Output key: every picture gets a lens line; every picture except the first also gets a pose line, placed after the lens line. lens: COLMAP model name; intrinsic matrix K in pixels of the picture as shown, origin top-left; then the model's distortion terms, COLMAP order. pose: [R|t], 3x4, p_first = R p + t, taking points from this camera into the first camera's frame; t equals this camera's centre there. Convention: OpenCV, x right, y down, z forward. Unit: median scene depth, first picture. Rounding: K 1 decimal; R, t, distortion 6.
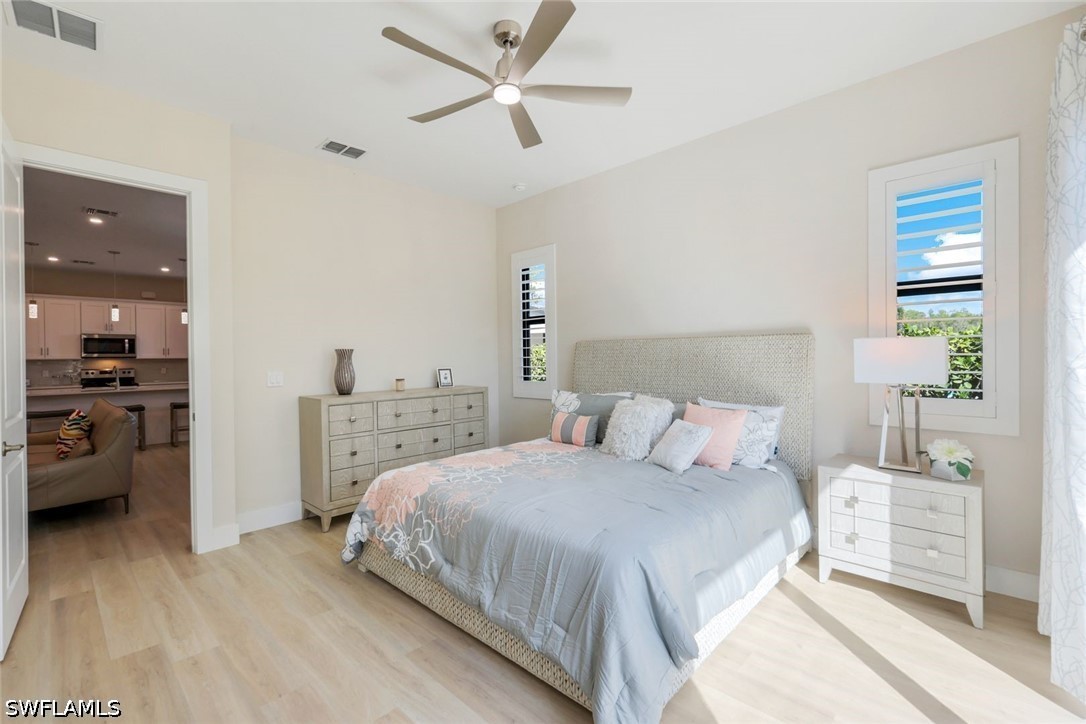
lens RADIAL K [[479.0, 0, 544.1], [0, 479.0, 361.9], [0, 0, 1]] dist [0.005002, -0.000166]
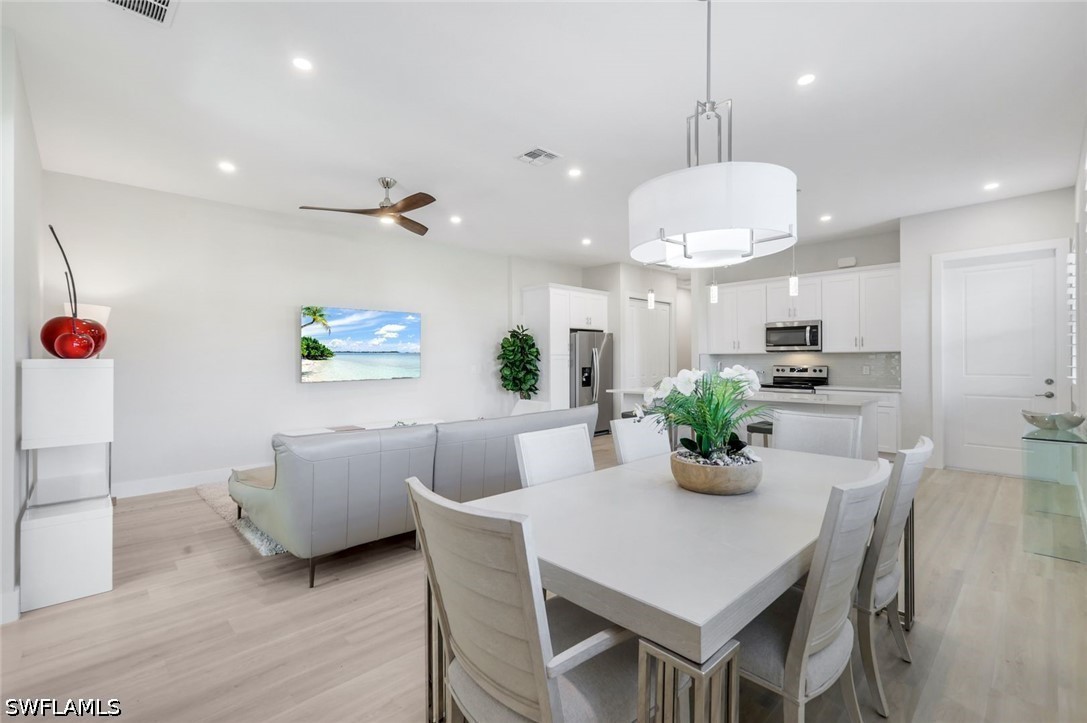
lens RADIAL K [[479.4, 0, 544.3], [0, 479.4, 360.2], [0, 0, 1]] dist [0.005002, -0.000166]
pose [[-0.050238, 0.014099, -0.998638, -0.094374], [-0.003897, 0.999890, 0.014313, -0.003860], [0.998730, 0.004610, -0.050177, 0.624225]]
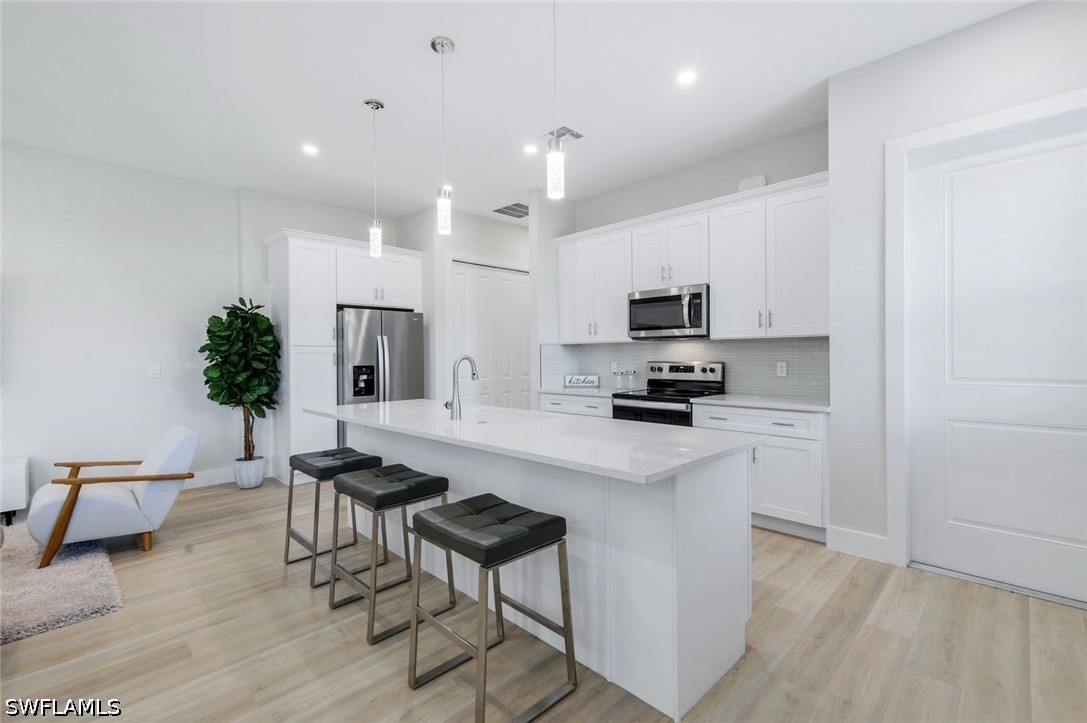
lens RADIAL K [[479.4, 0, 542.6], [0, 479.4, 358.2], [0, 0, 1]] dist [0.005002, -0.000166]
pose [[-0.035463, 0.017273, -0.999222, -0.421888], [-0.001341, 0.999849, 0.017331, 0.003040], [0.999370, 0.001955, -0.035434, 0.883094]]
